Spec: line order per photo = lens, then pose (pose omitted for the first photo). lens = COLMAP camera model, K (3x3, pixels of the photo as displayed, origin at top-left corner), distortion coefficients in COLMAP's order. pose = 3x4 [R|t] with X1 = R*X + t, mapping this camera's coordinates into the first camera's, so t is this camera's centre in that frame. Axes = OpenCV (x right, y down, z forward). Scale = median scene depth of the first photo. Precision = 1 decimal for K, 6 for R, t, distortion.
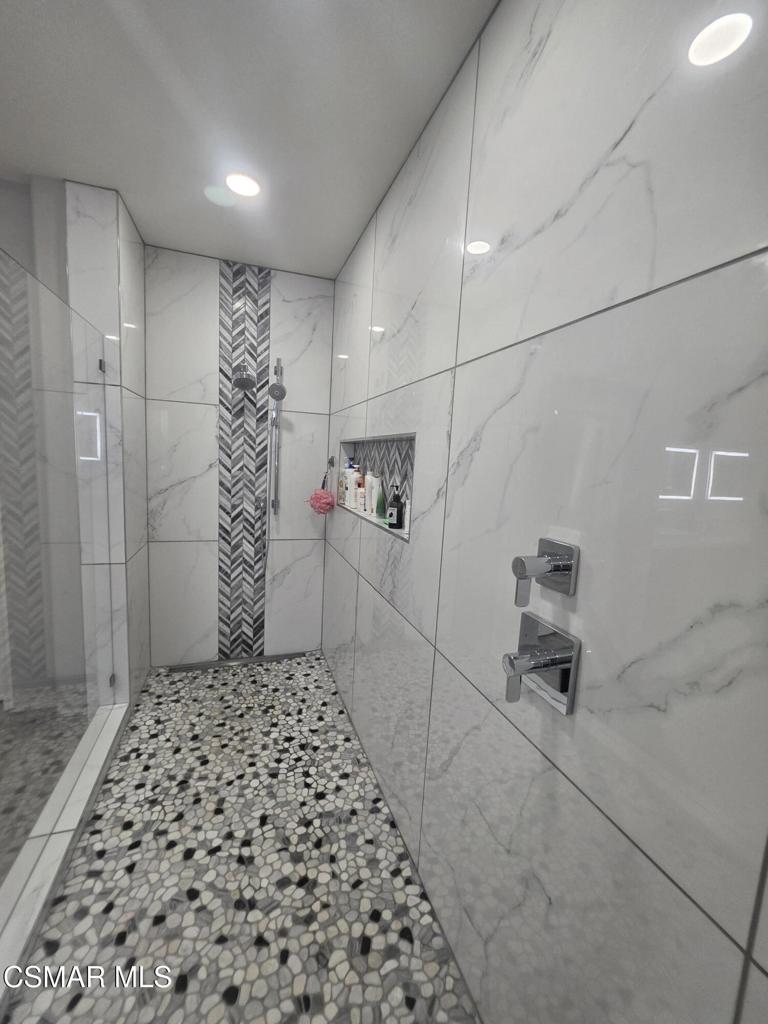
lens RADIAL K [[414.0, 0, 385.6], [0, 414.0, 510.8], [0, 0, 1]] dist [-0.002962, 0.001445]
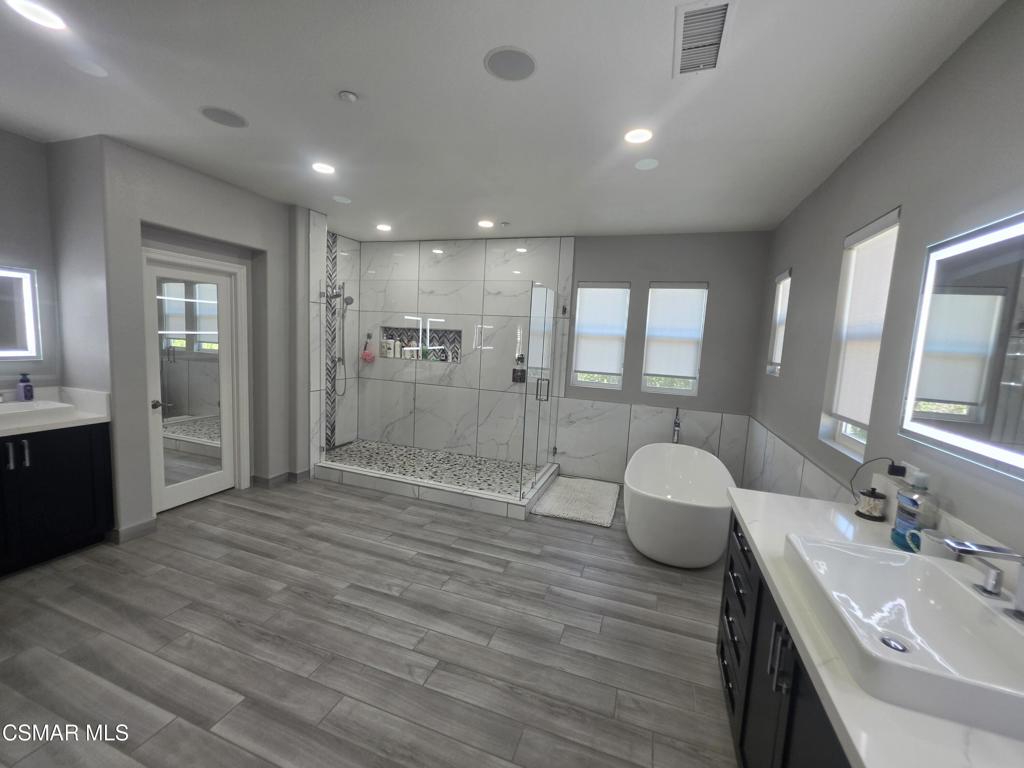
lens RADIAL K [[414.0, 0, 511.4], [0, 414.0, 382.6], [0, 0, 1]] dist [-0.002962, 0.001445]
pose [[0.628130, -0.104016, 0.771125, -1.291566], [0.078048, 0.994449, 0.070564, 0.015787], [-0.774184, 0.015862, 0.632761, -0.793835]]
